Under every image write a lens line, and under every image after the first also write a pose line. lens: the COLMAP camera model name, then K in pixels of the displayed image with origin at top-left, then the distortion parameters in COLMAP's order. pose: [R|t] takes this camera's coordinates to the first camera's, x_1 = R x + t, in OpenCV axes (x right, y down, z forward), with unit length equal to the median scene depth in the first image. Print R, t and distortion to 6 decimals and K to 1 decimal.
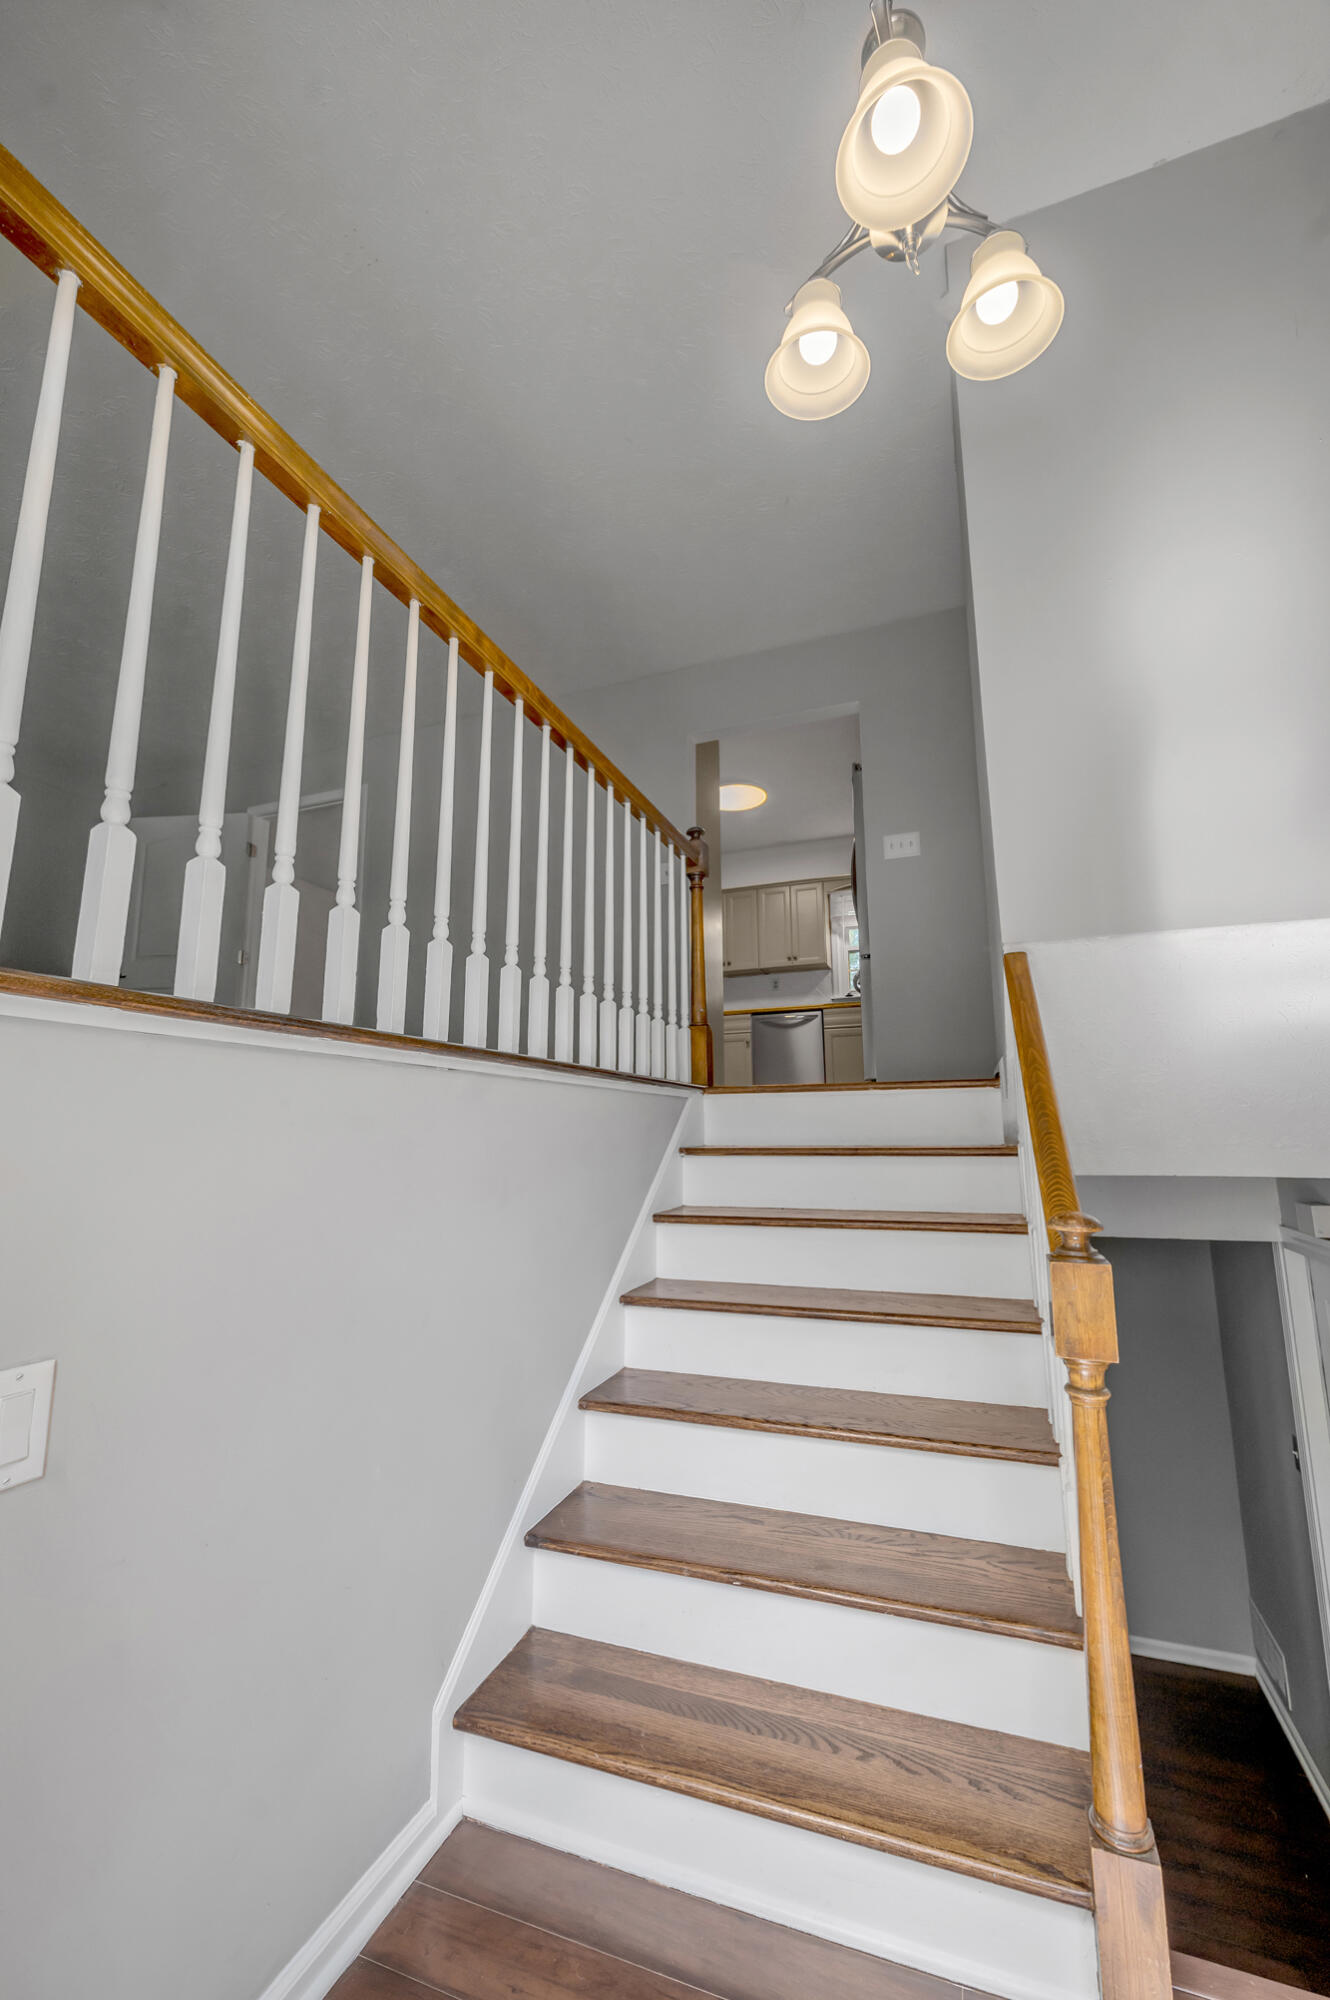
lens RADIAL K [[809.3, 0, 646.7], [0, 809.3, 998.7], [0, 0, 1]] dist [-0.003228, 0.000762]
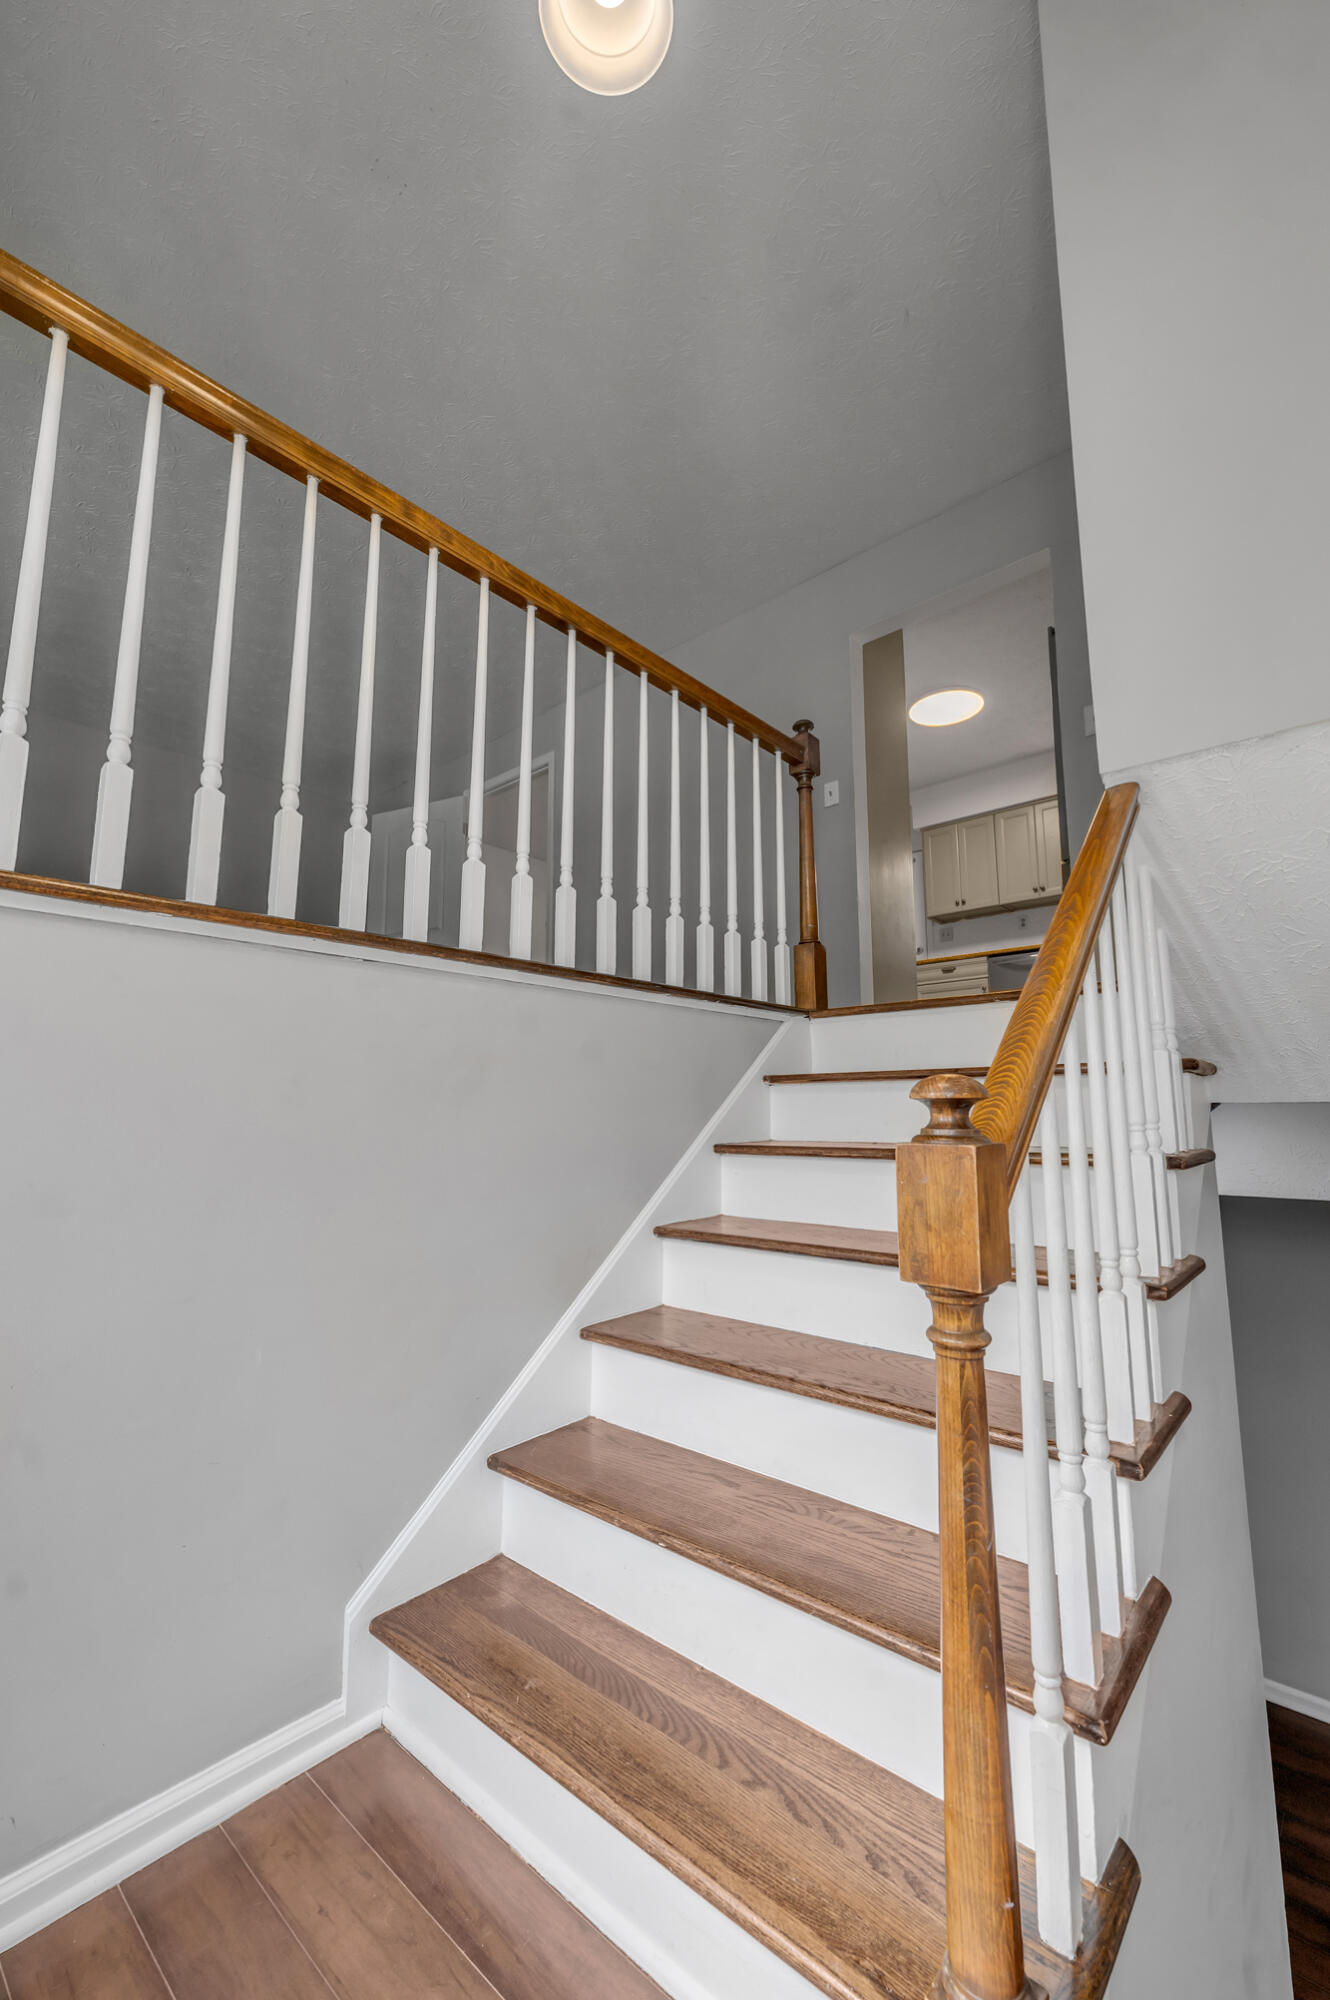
lens RADIAL K [[809.3, 0, 669.7], [0, 809.3, 1005.1], [0, 0, 1]] dist [-0.003228, 0.000762]
pose [[0.937171, -0.042345, -0.346292, 0.393744], [0.052609, 0.998409, 0.020289, 0.129821], [0.344882, -0.037232, 0.937907, 0.209224]]
